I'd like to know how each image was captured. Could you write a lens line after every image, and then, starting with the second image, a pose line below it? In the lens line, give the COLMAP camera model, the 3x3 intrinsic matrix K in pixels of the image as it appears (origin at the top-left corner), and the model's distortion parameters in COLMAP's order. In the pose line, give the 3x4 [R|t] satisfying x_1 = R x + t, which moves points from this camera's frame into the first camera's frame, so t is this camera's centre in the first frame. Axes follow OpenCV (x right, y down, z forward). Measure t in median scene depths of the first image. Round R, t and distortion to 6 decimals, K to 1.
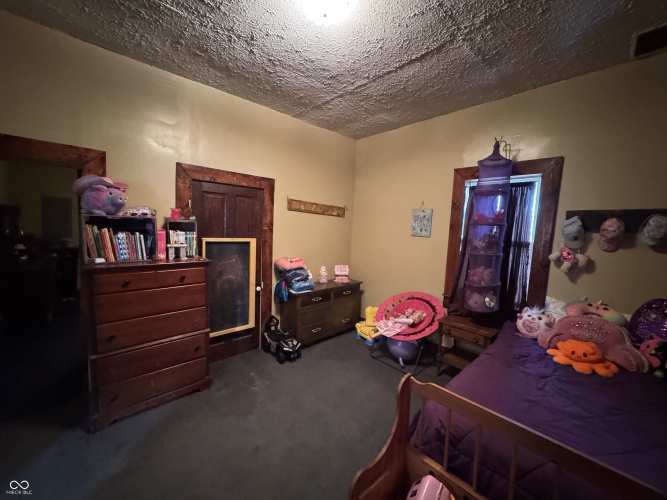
lens RADIAL K [[265.4, 0, 332.2], [0, 265.4, 250.3], [0, 0, 1]] dist [-0.002003, 0.000879]
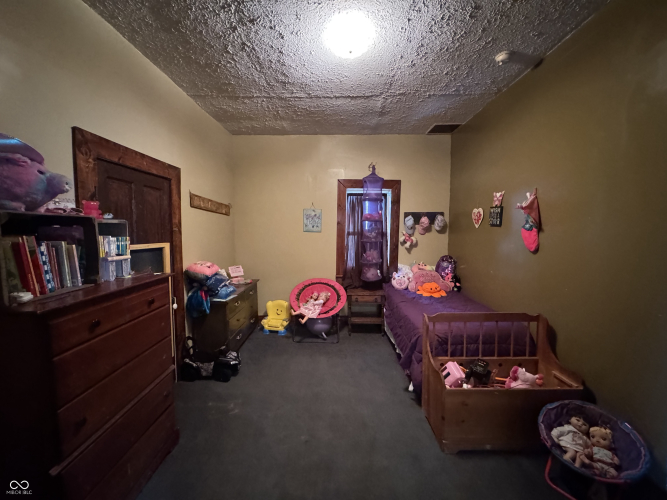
lens RADIAL K [[265.4, 0, 331.7], [0, 265.4, 250.2], [0, 0, 1]] dist [-0.002003, 0.000879]
pose [[0.690016, -0.091135, 0.718034, -0.559927], [0.086245, 0.995326, 0.043450, -0.016684], [-0.718638, 0.031945, 0.694651, 0.126263]]
